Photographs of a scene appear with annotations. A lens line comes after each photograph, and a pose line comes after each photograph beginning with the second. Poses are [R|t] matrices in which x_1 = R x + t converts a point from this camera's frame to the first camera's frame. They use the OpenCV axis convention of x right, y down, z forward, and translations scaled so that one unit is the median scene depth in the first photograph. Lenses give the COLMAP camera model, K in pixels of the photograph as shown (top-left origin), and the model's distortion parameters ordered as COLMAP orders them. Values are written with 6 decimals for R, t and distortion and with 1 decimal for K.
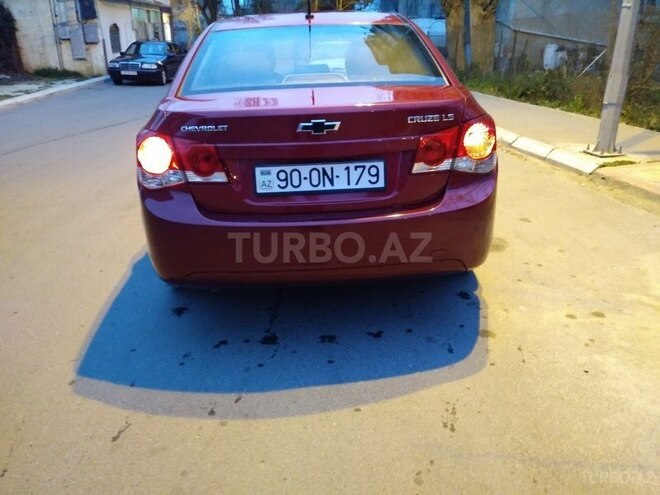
lens RADIAL K [[517.9, 0, 330.0], [0, 517.9, 247.5], [0, 0, 1]] dist [0.052315, -0.097903]
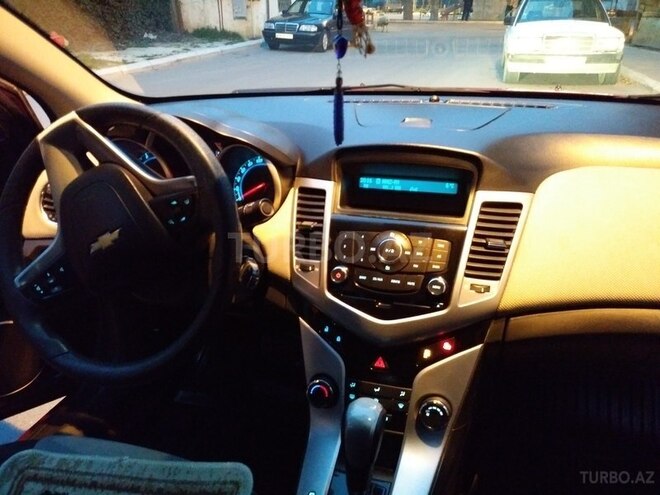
lens RADIAL K [[517.9, 0, 330.0], [0, 517.9, 247.5], [0, 0, 1]] dist [0.052315, -0.097903]
pose [[0.939256, 0.147910, -0.309712, -0.010851], [-0.128293, 0.988265, 0.082899, -0.076858], [0.318339, -0.038130, 0.947210, 0.216148]]
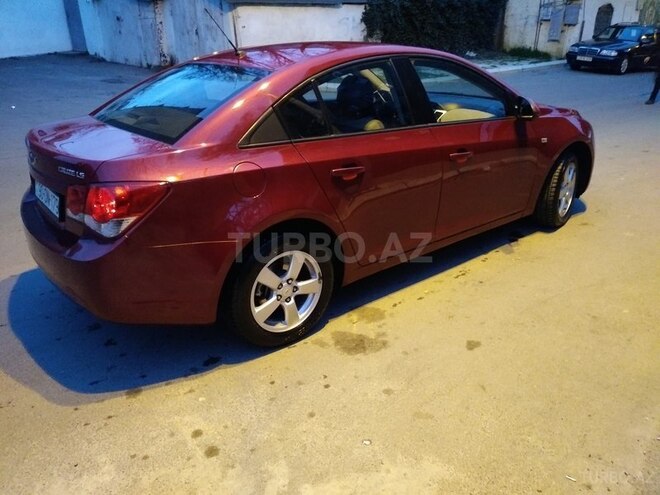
lens RADIAL K [[517.9, 0, 330.0], [0, 517.9, 247.5], [0, 0, 1]] dist [0.052315, -0.097903]
pose [[0.588510, 0.333718, -0.736402, 0.145333], [-0.298808, 0.936125, 0.185429, -0.049203], [0.751246, 0.110916, 0.650636, 0.074150]]
